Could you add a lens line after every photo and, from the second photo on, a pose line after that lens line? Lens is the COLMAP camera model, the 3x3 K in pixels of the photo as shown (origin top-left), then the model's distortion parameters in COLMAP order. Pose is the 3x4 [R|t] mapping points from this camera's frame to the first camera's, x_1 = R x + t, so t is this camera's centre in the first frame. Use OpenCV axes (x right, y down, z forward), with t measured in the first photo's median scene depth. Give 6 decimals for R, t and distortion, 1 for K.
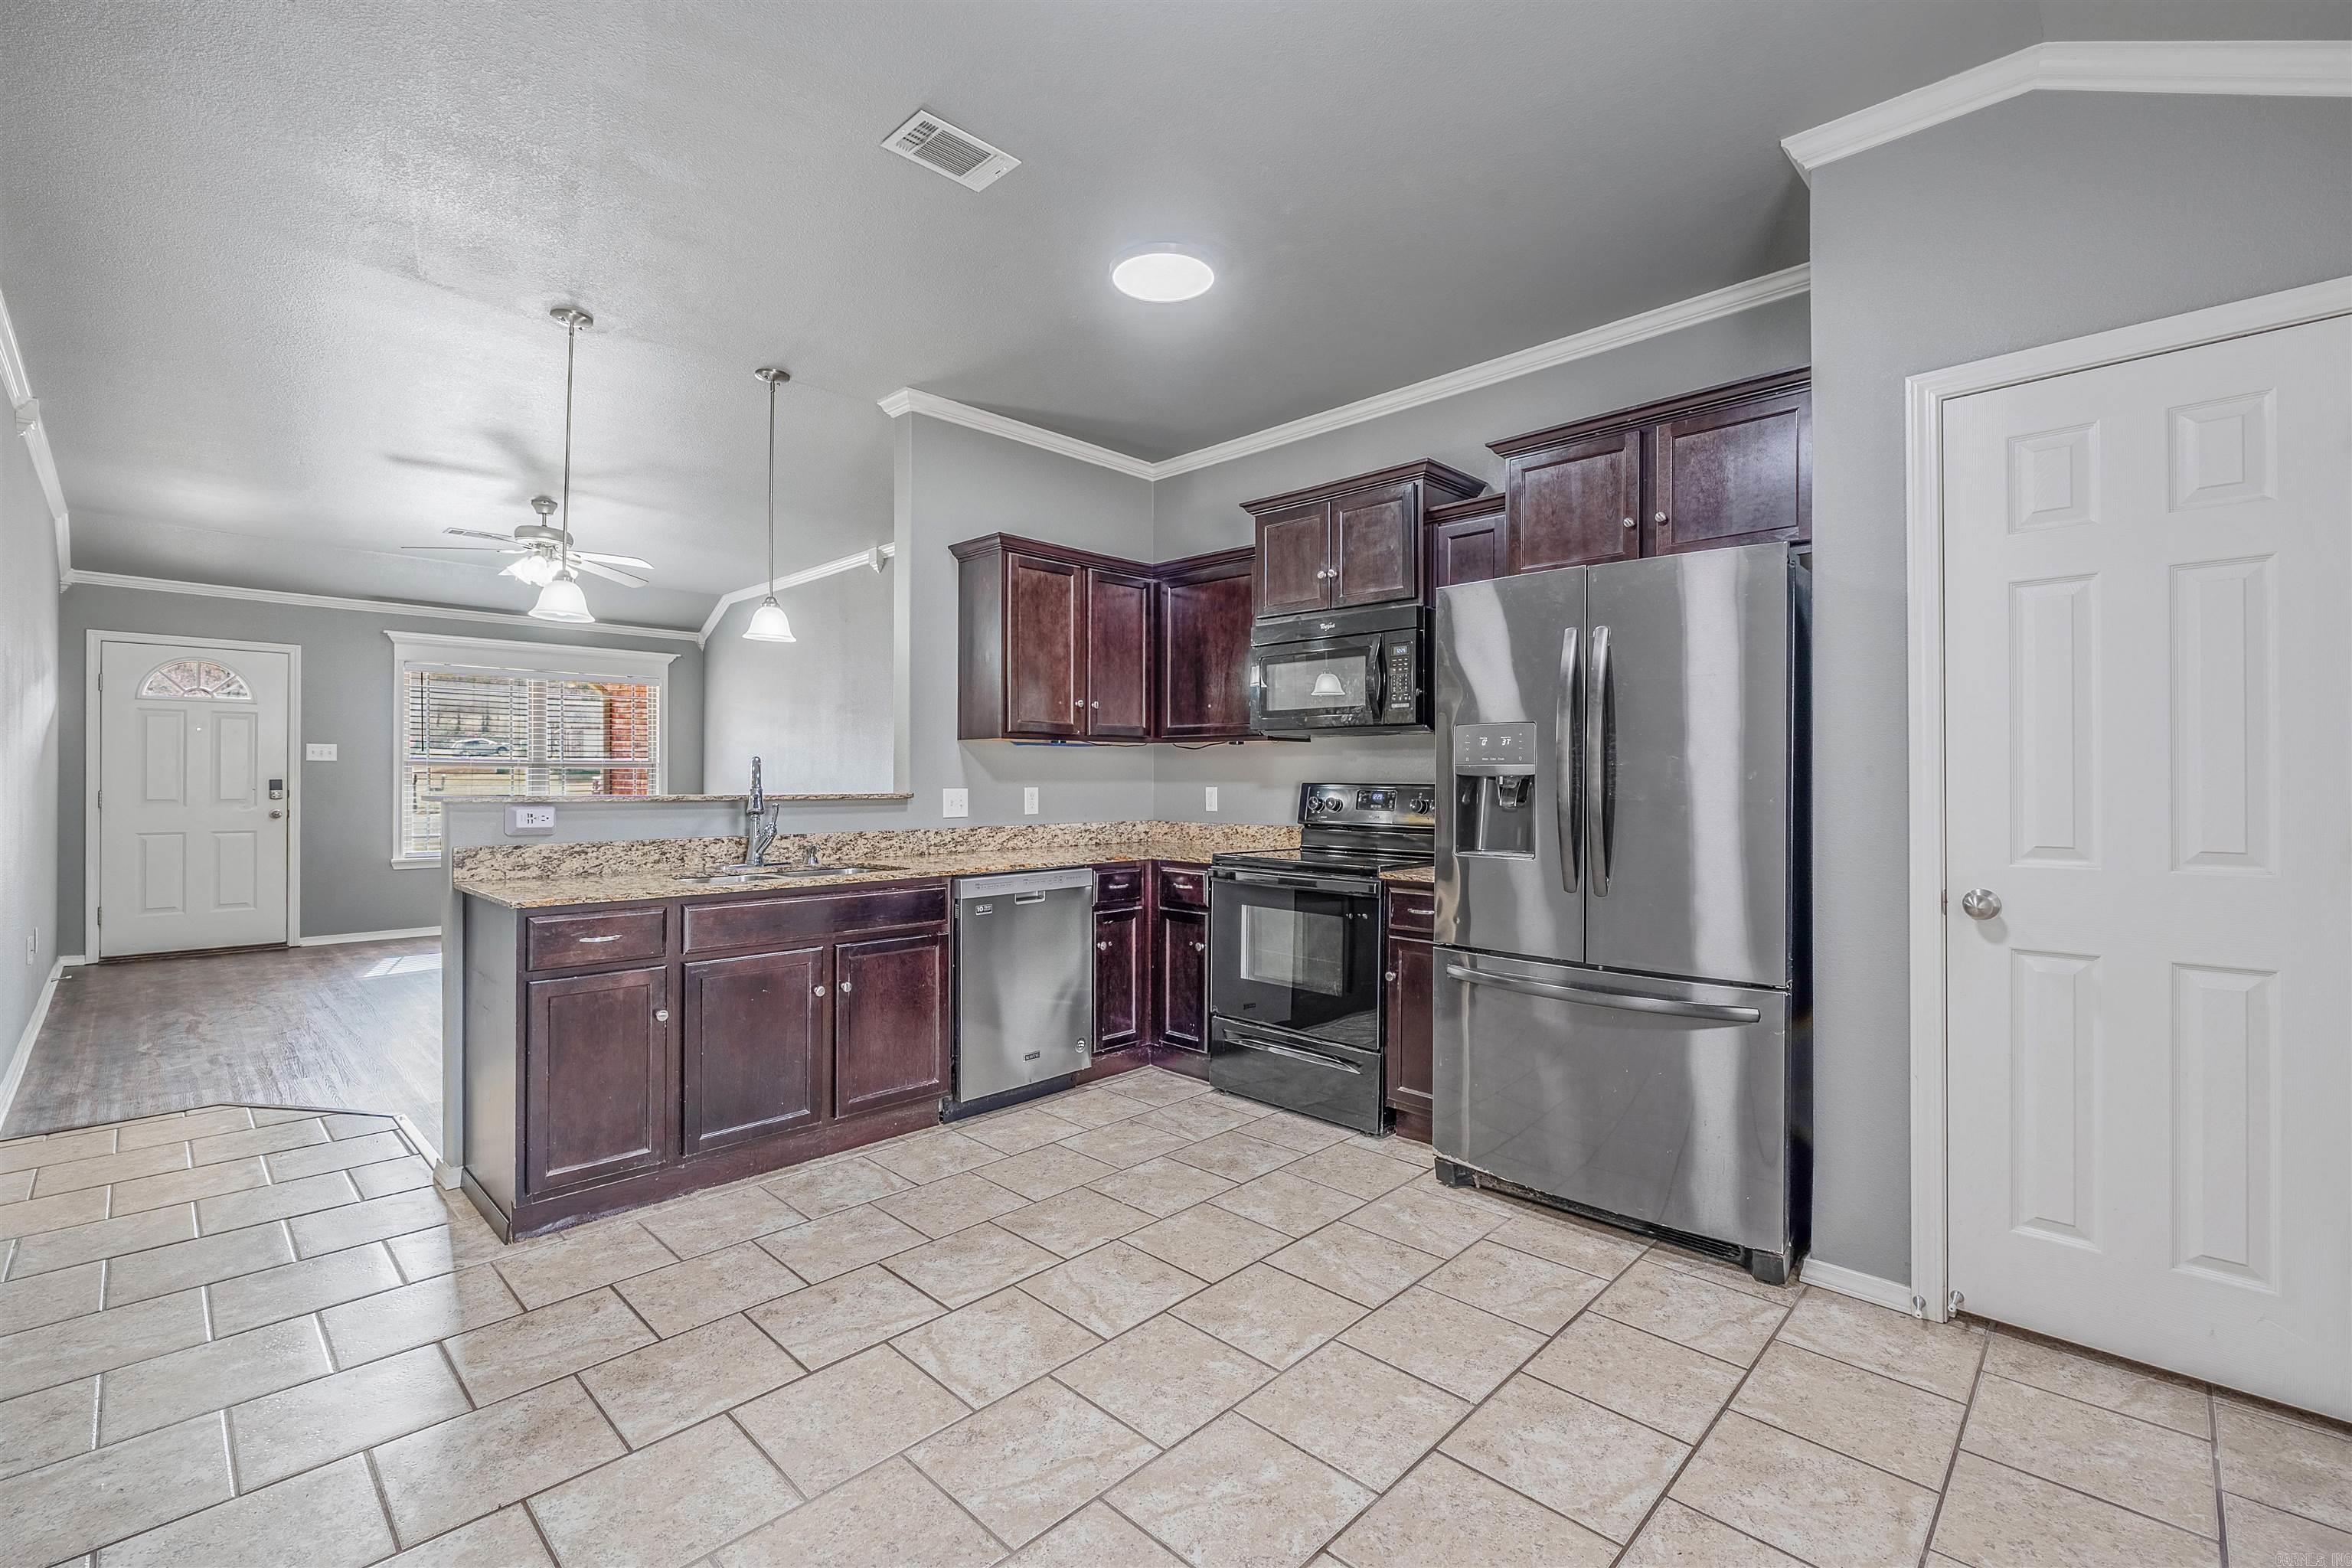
lens RADIAL K [[1012.7, 0, 1168.1], [0, 1012.7, 780.1], [0, 0, 1]] dist [-0.004925, -0.000896]
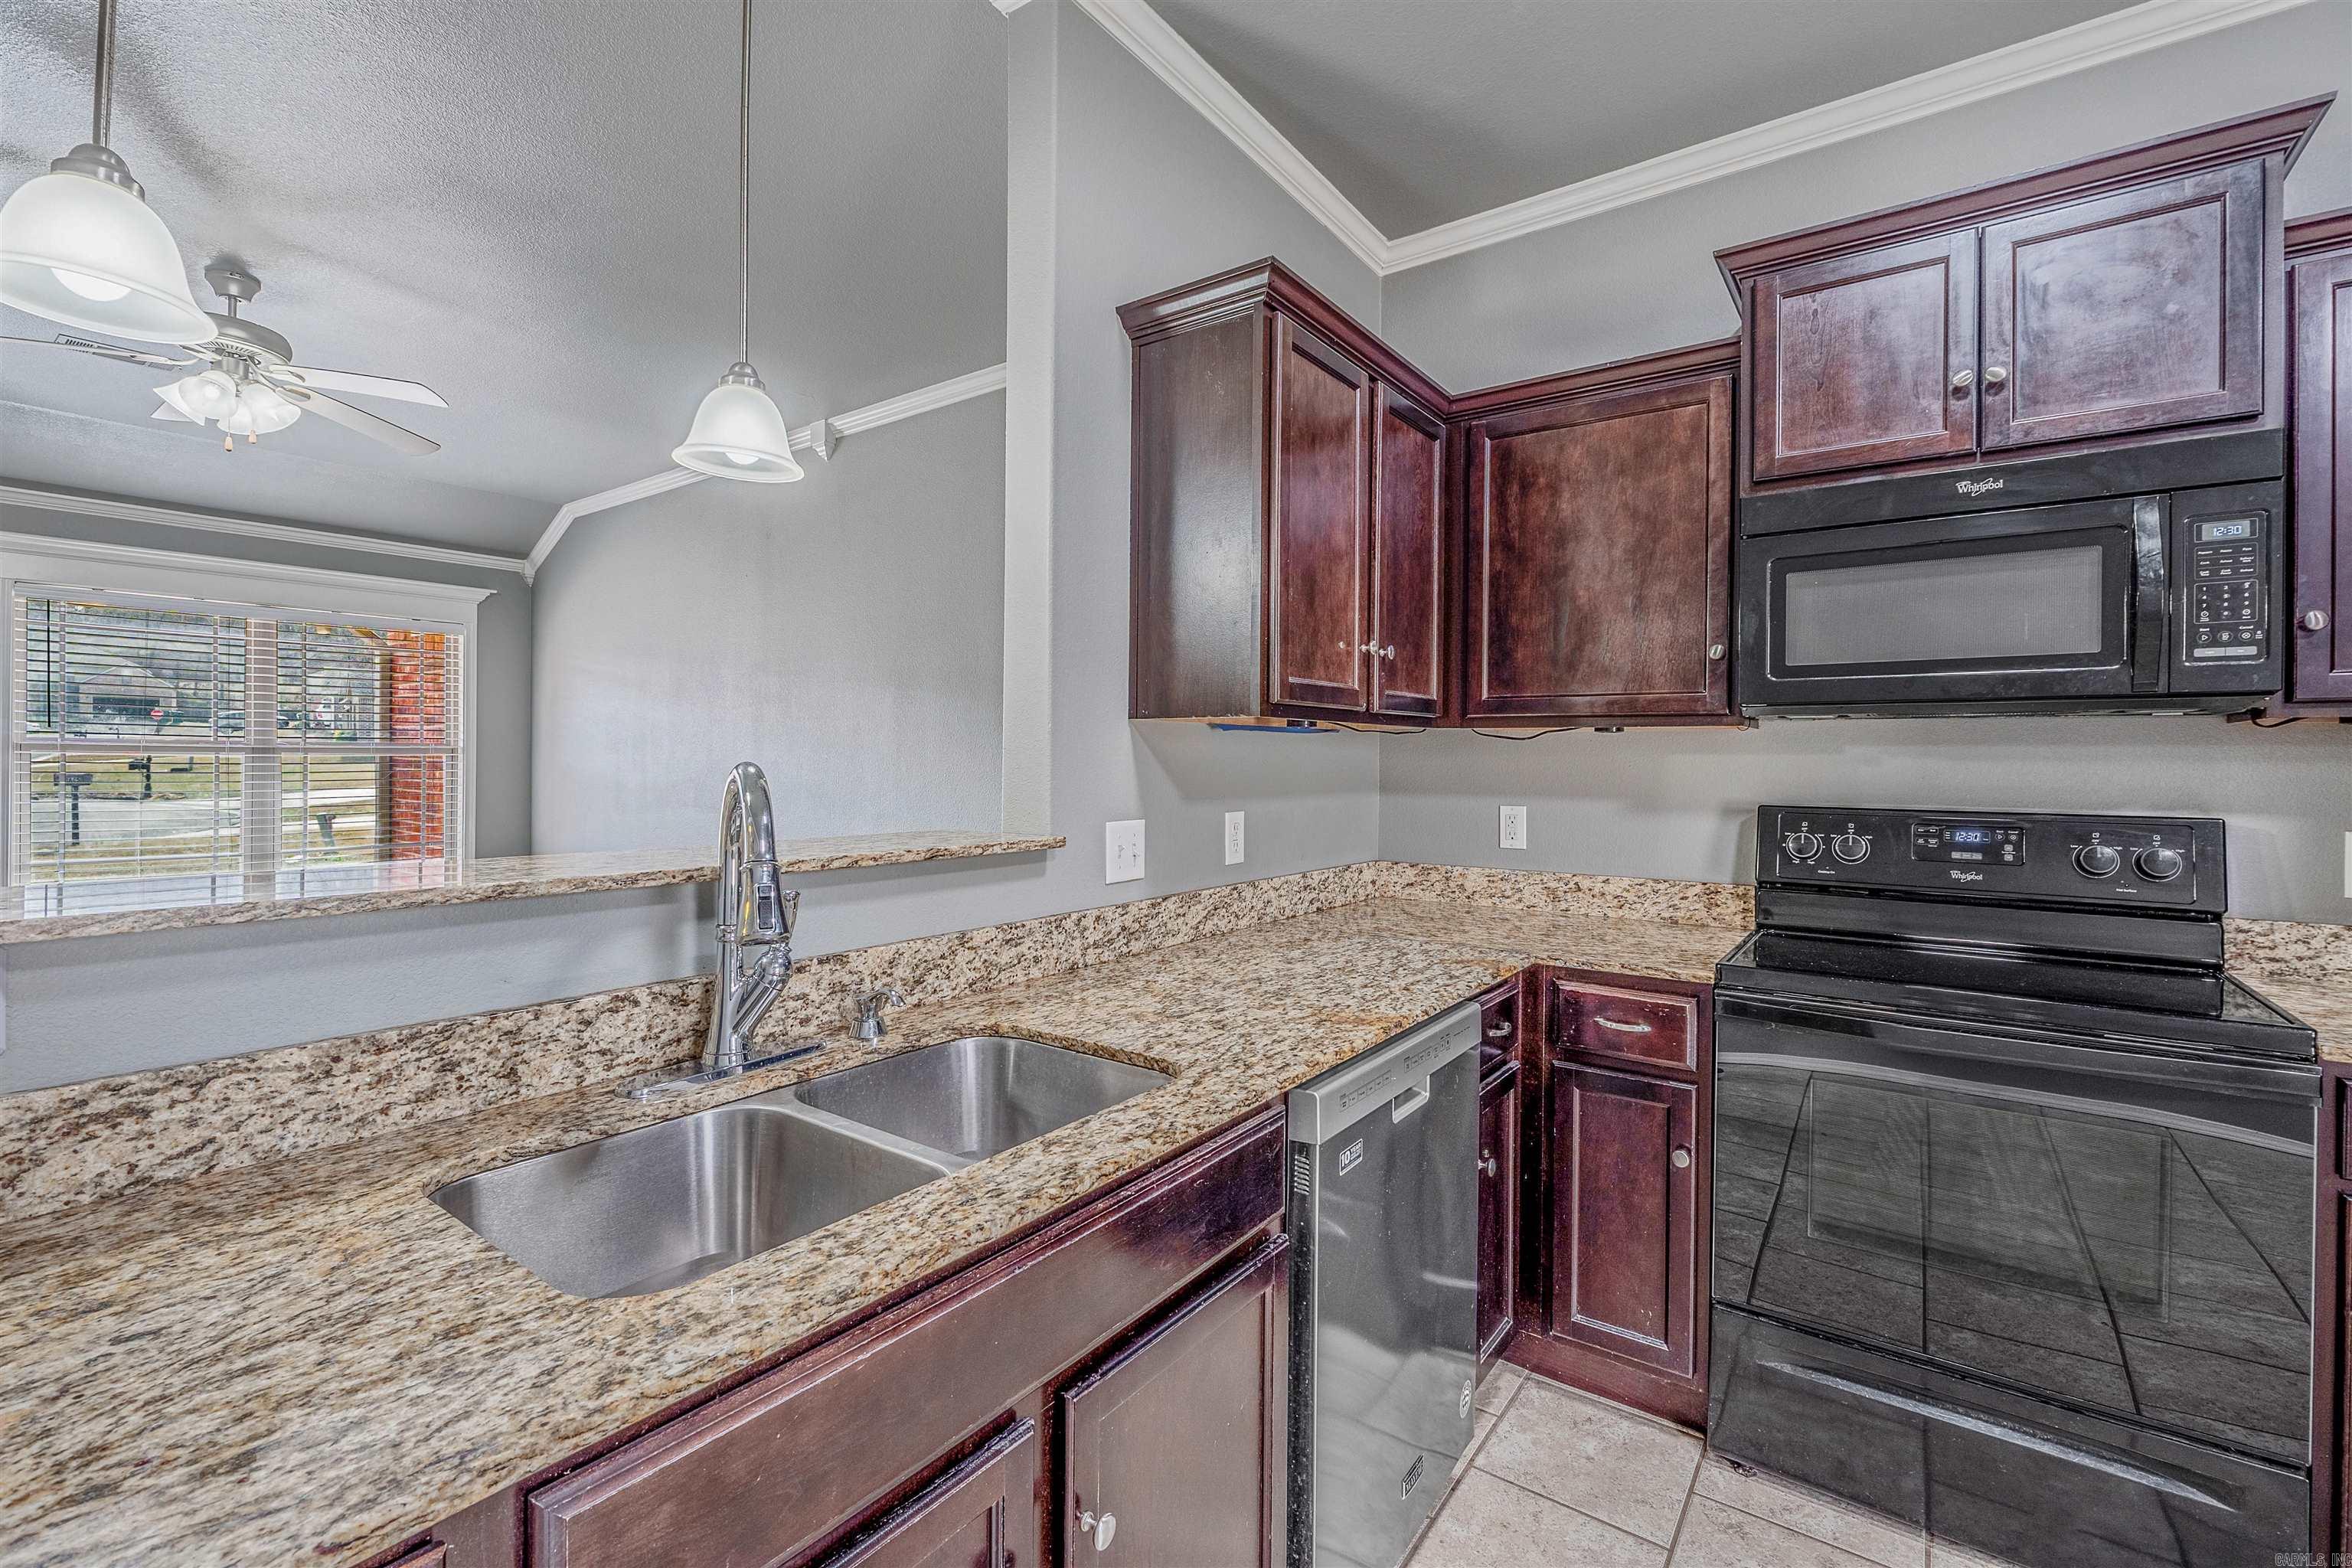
lens RADIAL K [[1022.0, 0, 1171.9], [0, 1022.0, 763.5], [0, 0, 1]] dist [-0.003308, -0.000102]
pose [[0.990619, 0.003317, 0.136610, -0.266485], [-0.003576, 0.999992, 0.001654, -0.020433], [-0.136603, -0.002127, 0.990624, 0.546136]]
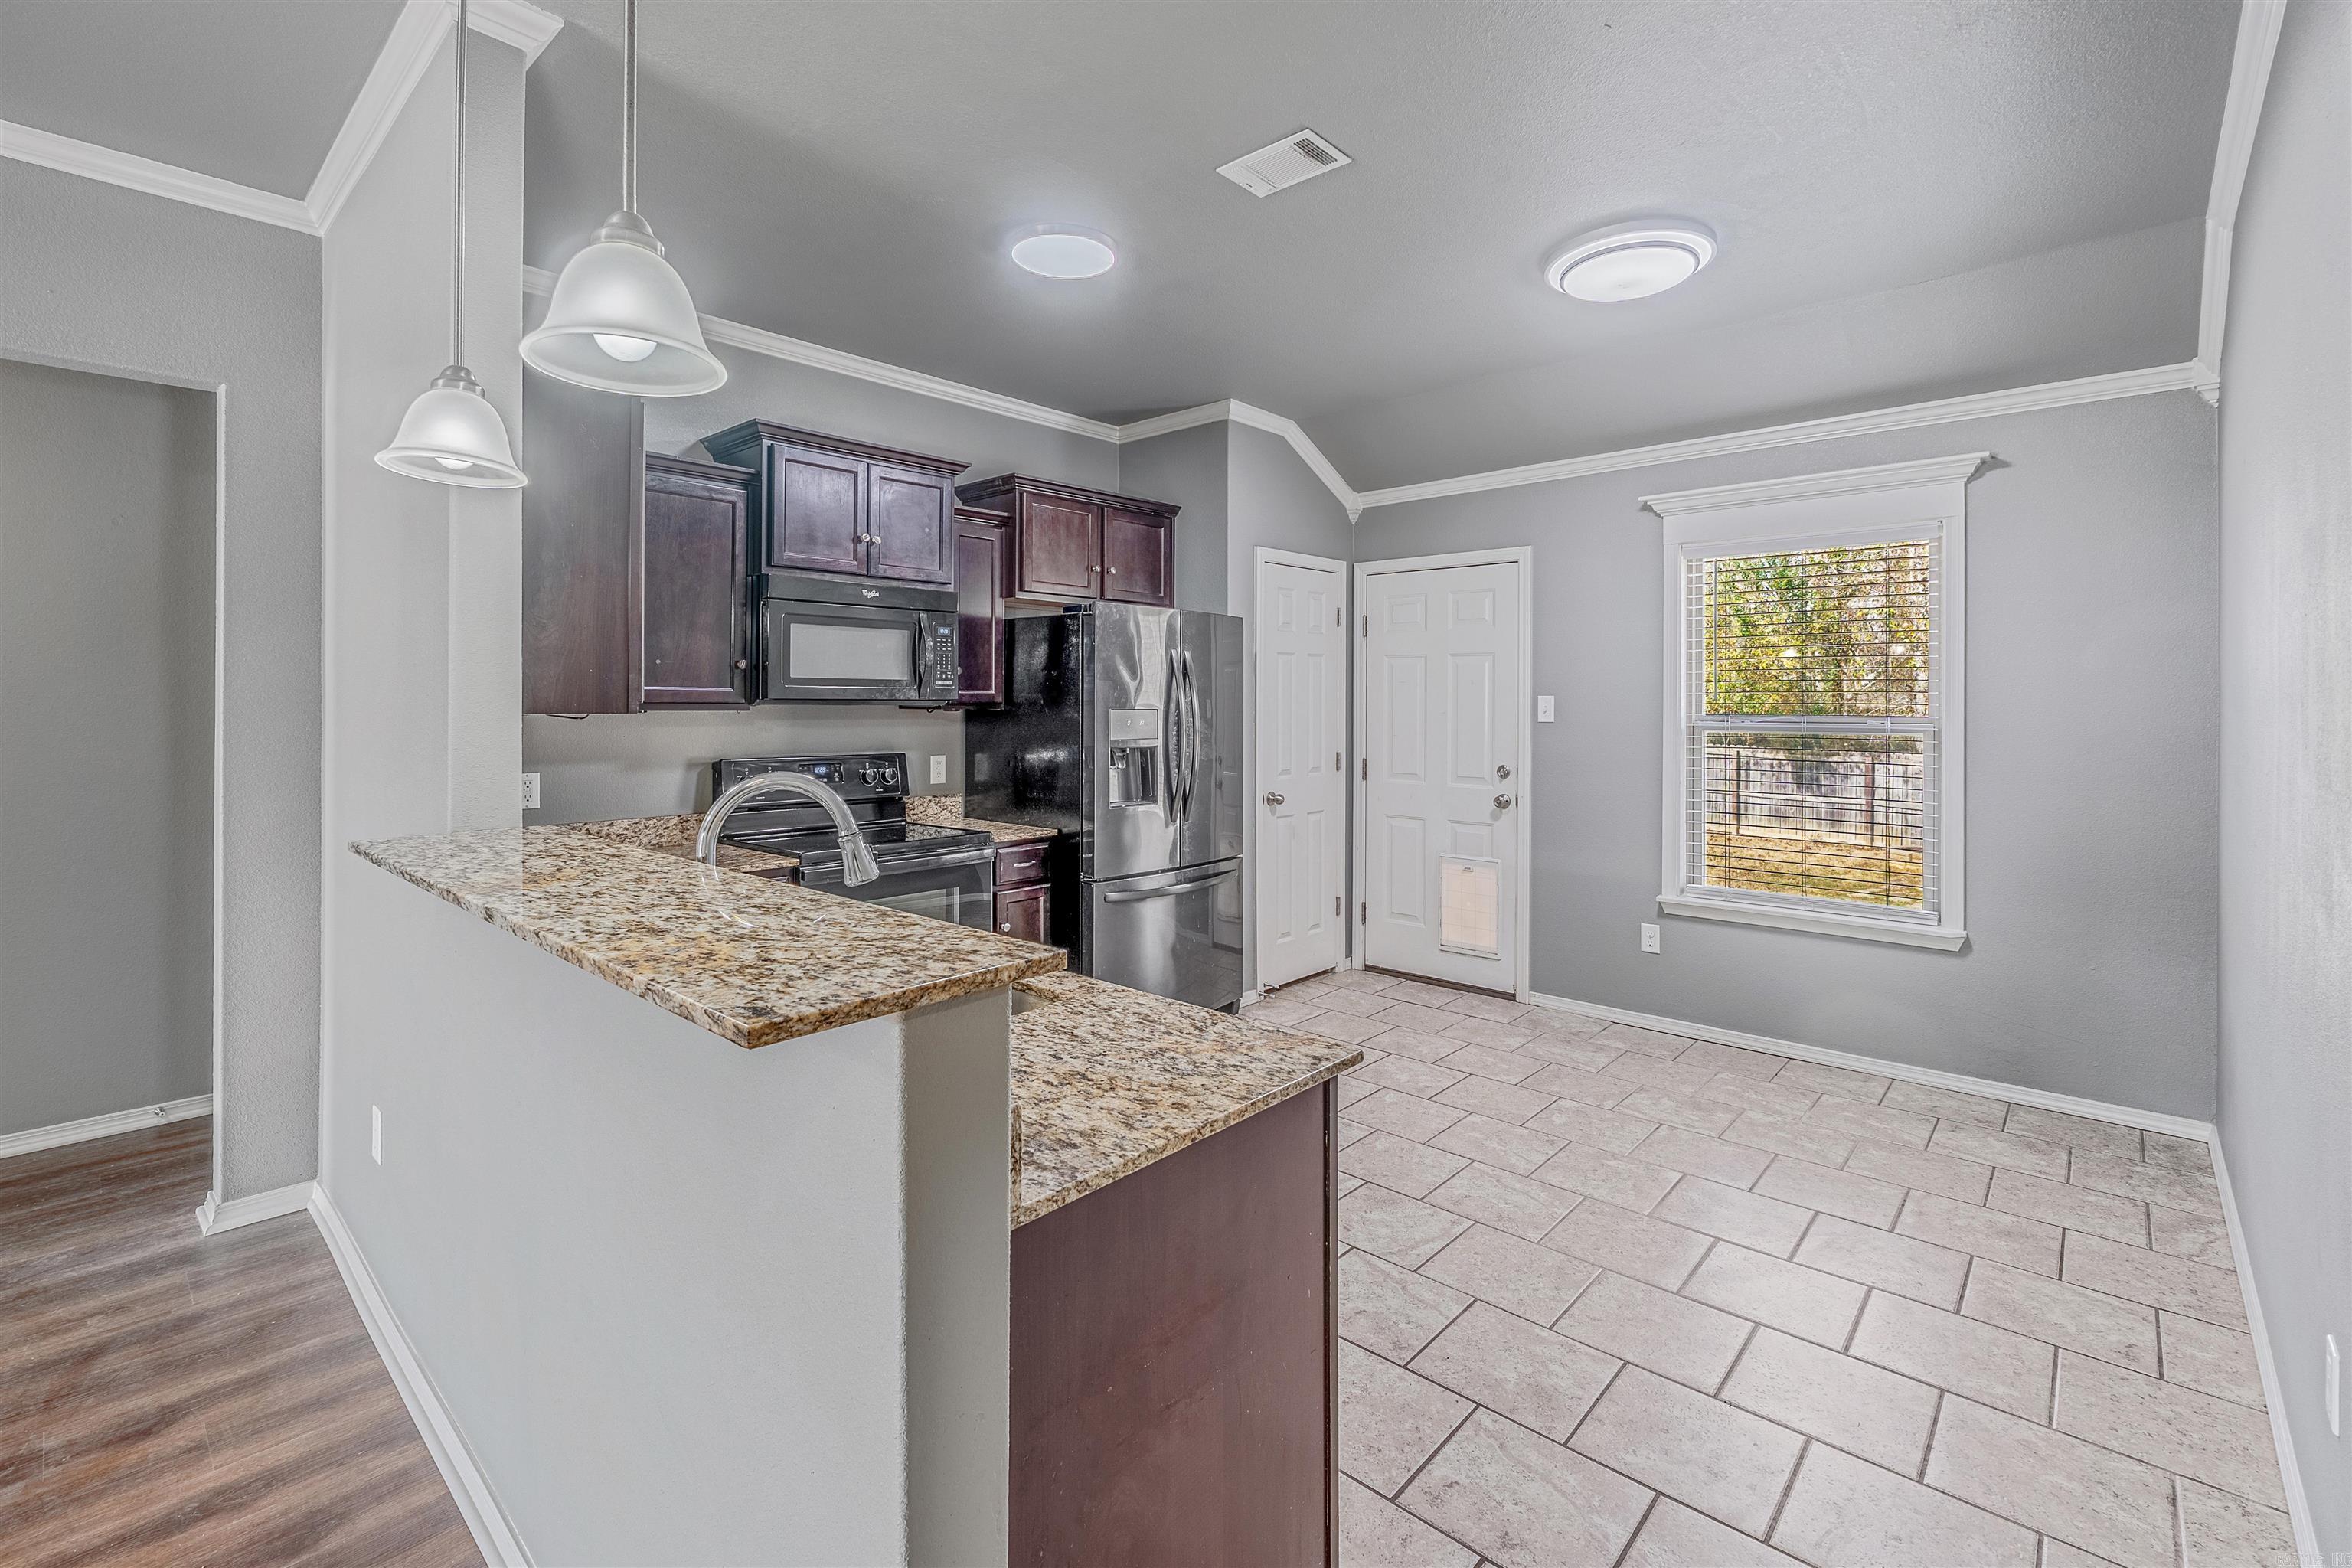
lens RADIAL K [[1033.6, 0, 1172.5], [0, 1033.6, 696.9], [0, 0, 1]] dist [0.002106, 0.000393]
pose [[-0.034546, 0.002553, 0.999400, -0.778475], [-0.000152, 0.999997, -0.002560, -0.049727], [-0.999403, -0.000241, -0.034545, 0.708942]]
